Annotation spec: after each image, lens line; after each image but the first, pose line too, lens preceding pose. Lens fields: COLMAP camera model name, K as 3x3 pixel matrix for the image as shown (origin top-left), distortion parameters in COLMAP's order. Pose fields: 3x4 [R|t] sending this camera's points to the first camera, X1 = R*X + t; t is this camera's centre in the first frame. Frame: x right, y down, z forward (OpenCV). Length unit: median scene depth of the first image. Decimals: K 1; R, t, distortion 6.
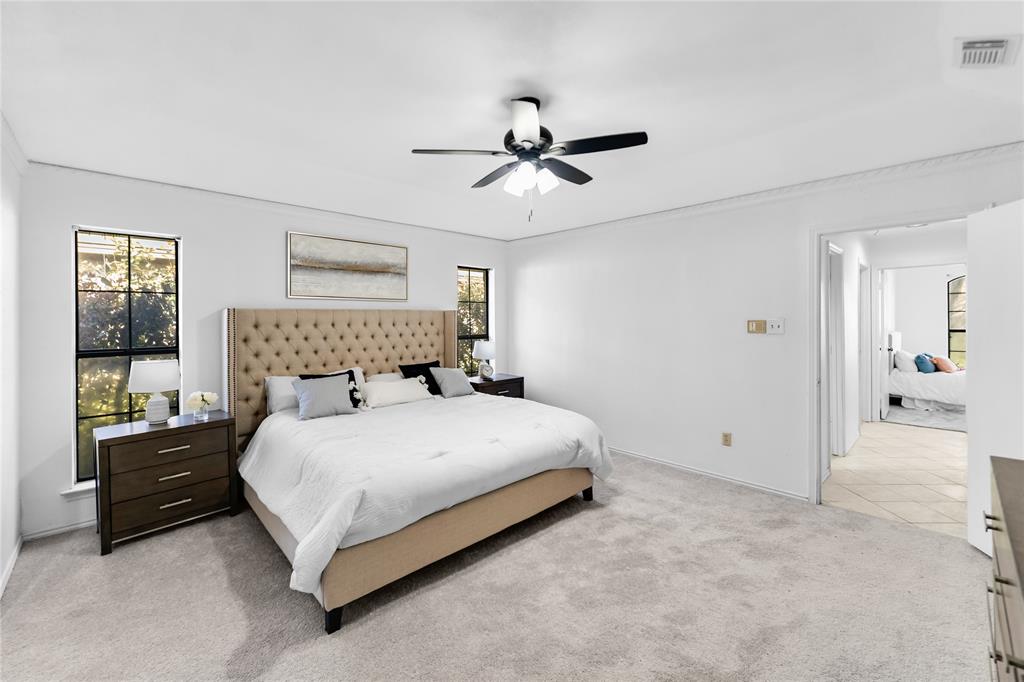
lens RADIAL K [[415.3, 0, 511.0], [0, 415.3, 326.0], [0, 0, 1]] dist [-0.000486, 0.000013]
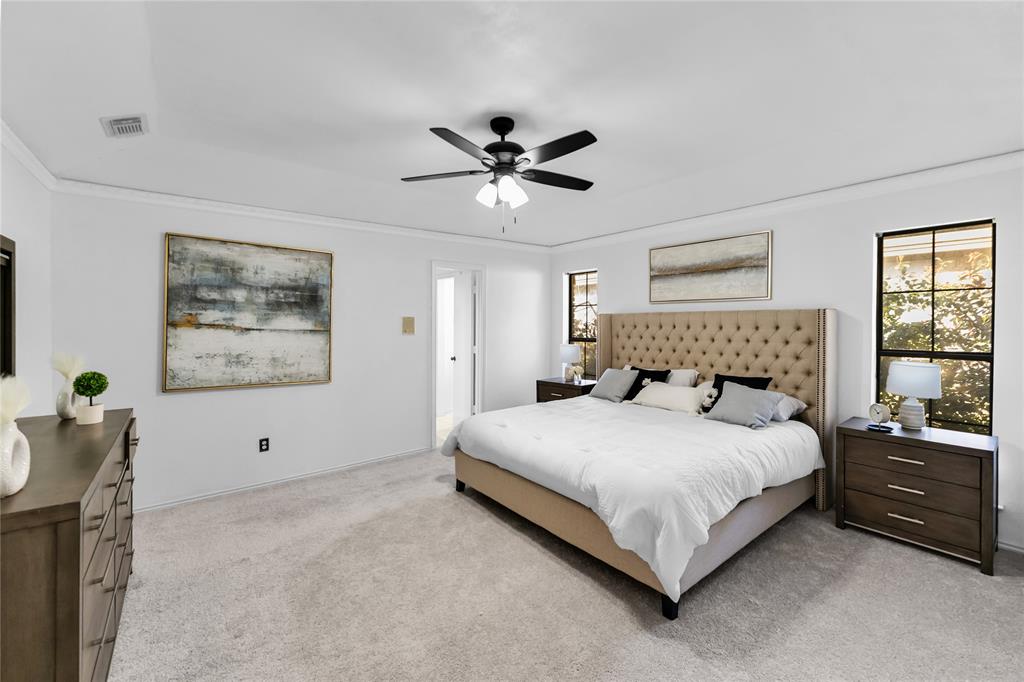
lens RADIAL K [[418.7, 0, 511.3], [0, 418.7, 318.8], [0, 0, 1]] dist [0.001321, 0.000188]
pose [[-0.082375, -0.001943, -0.996600, 0.632379], [-0.013760, 0.999905, -0.000812, -0.015343], [0.996506, 0.013646, -0.082394, 0.620215]]
